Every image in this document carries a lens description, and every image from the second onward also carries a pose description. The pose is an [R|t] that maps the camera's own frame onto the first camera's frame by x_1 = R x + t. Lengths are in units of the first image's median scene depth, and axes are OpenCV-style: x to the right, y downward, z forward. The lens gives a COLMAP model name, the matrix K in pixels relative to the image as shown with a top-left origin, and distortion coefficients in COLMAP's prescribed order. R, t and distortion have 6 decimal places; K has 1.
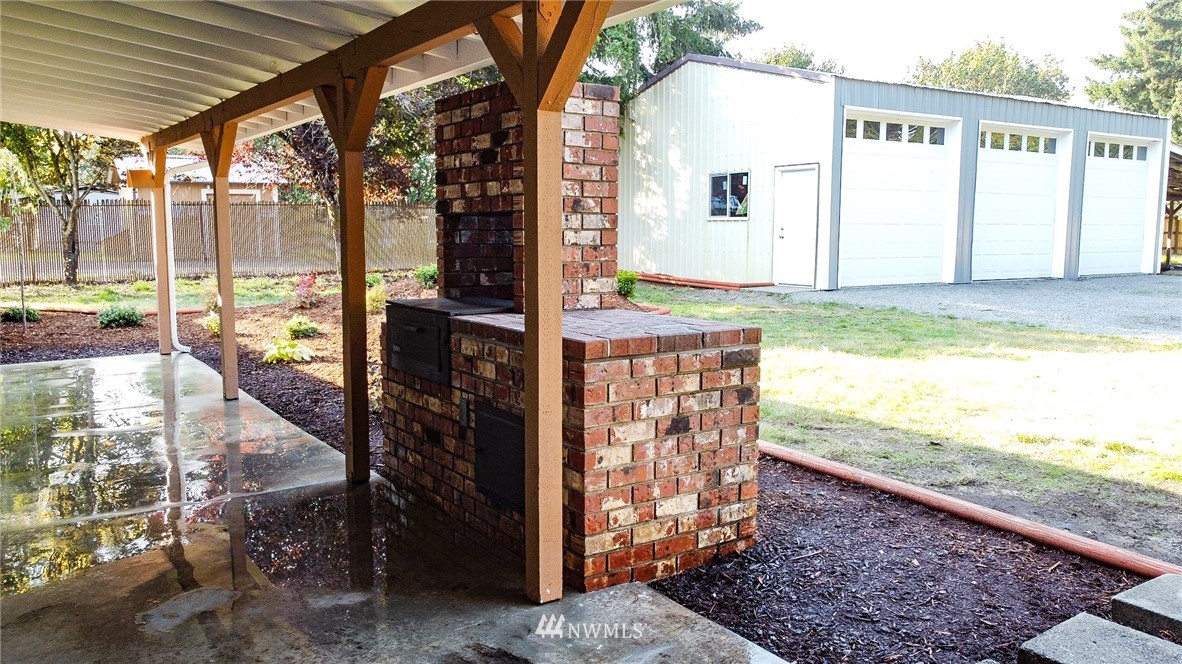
lens RADIAL K [[912.4, 0, 584.9], [0, 912.4, 331.6], [0, 0, 1]] dist [0.007735, -0.006649]
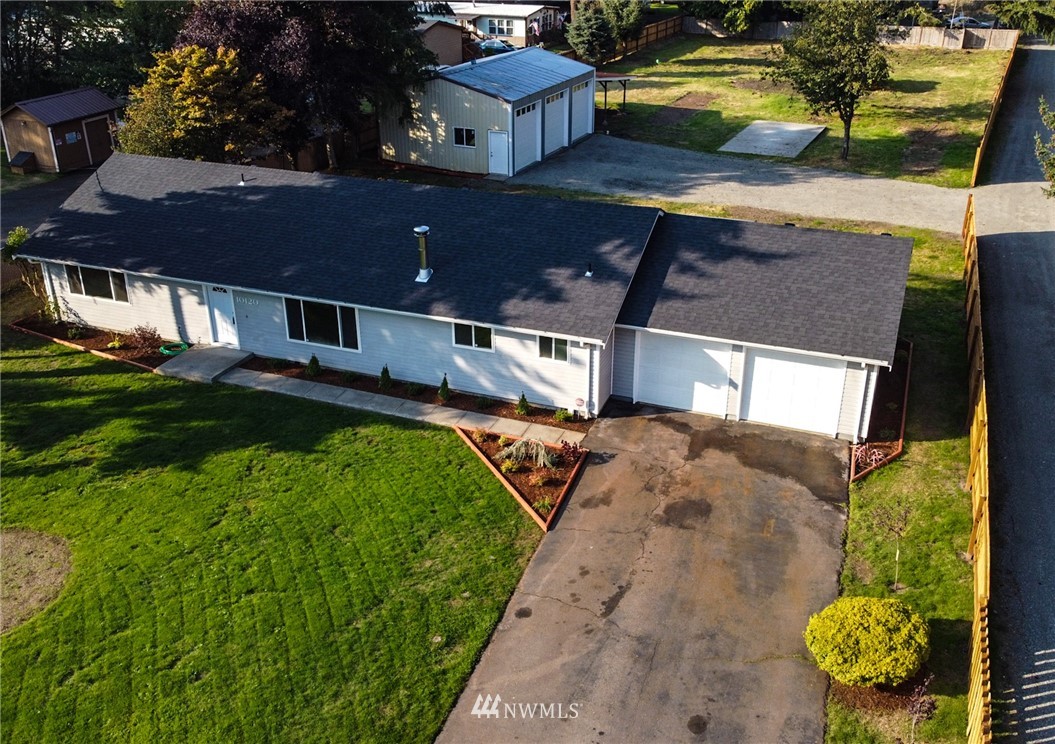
lens RADIAL K [[939.1, 0, 528.1], [0, 939.1, 371.8], [0, 0, 1]] dist [-0.004537, -0.001844]
pose [[0.837323, -0.240381, 0.491027, -0.831665], [0.070435, 0.938097, 0.339134, -0.305767], [-0.542153, -0.249379, 0.802422, -0.982646]]
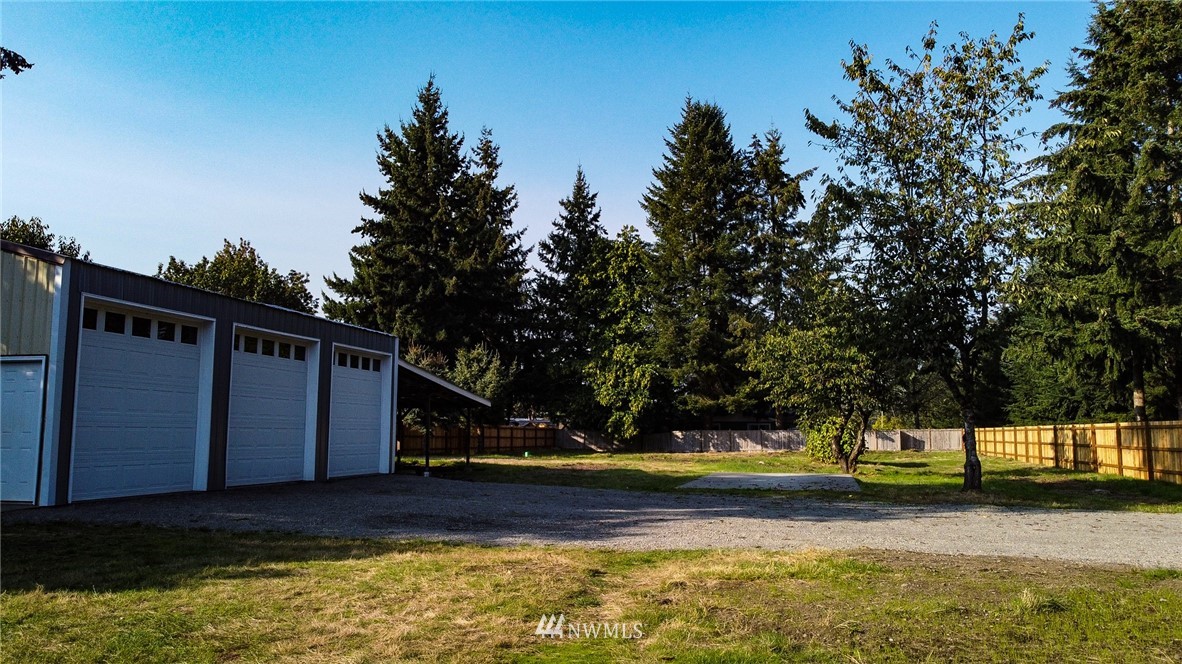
lens RADIAL K [[912.4, 0, 586.7], [0, 912.4, 331.0], [0, 0, 1]] dist [0.007735, -0.006649]
pose [[0.715250, 0.078050, 0.694497, 0.021601], [0.077976, 0.978627, -0.190287, -0.005368], [-0.694506, 0.190257, 0.693876, 0.054540]]
